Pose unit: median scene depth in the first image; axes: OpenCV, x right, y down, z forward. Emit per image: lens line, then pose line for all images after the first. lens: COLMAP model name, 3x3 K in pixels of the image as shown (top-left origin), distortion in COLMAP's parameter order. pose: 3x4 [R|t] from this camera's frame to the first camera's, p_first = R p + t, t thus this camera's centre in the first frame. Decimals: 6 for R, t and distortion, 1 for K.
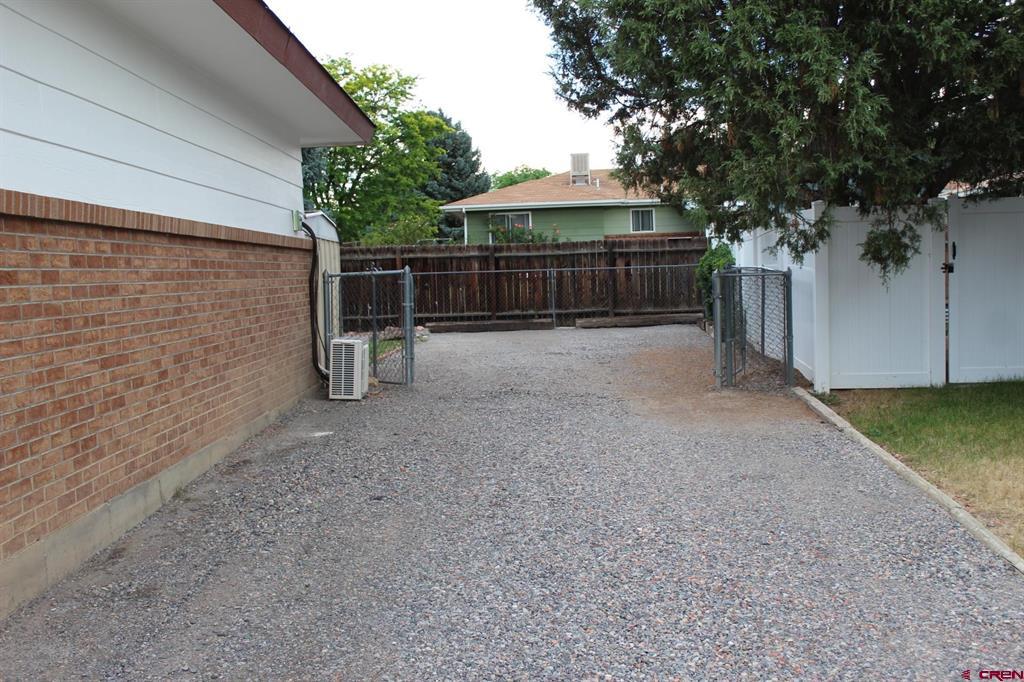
lens RADIAL K [[1129.2, 0, 512.0], [0, 1129.2, 341.0], [0, 0, 1]] dist [-0.097950, -0.001628]
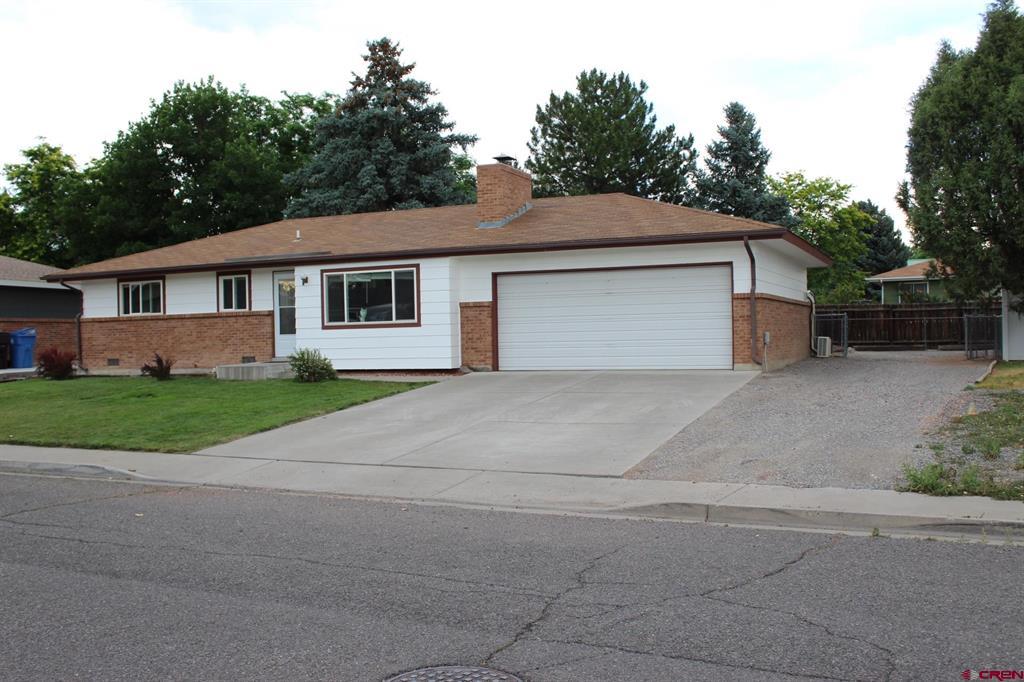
lens RADIAL K [[987.3, 0, 512.0], [0, 987.3, 341.0], [0, 0, 1]] dist [-0.101118, 0.000342]
pose [[0.914507, 0.018755, -0.404135, 0.058228], [-0.037018, 0.998614, -0.037423, 0.056421], [0.402872, 0.049184, 0.913934, -0.691889]]
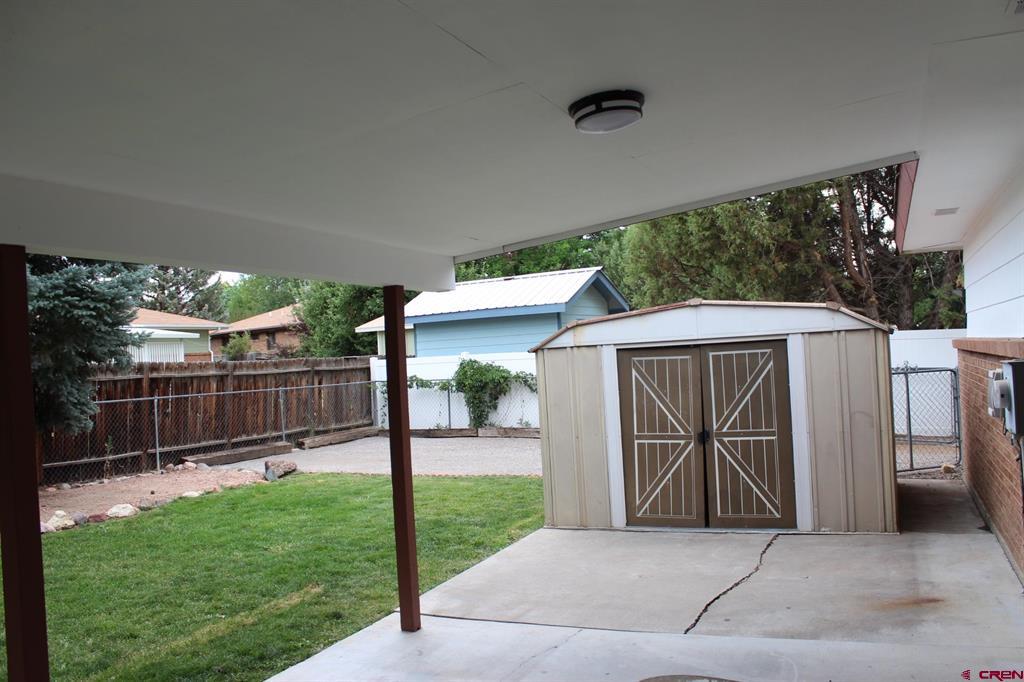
lens RADIAL K [[854.9, 0, 515.8], [0, 854.9, 353.4], [0, 0, 1]] dist [-0.168000, 0.152114]
pose [[0.410638, 0.017276, 0.911635, -0.518090], [0.098139, 0.993175, -0.063027, -0.028908], [-0.906501, 0.115349, 0.406140, 0.530644]]
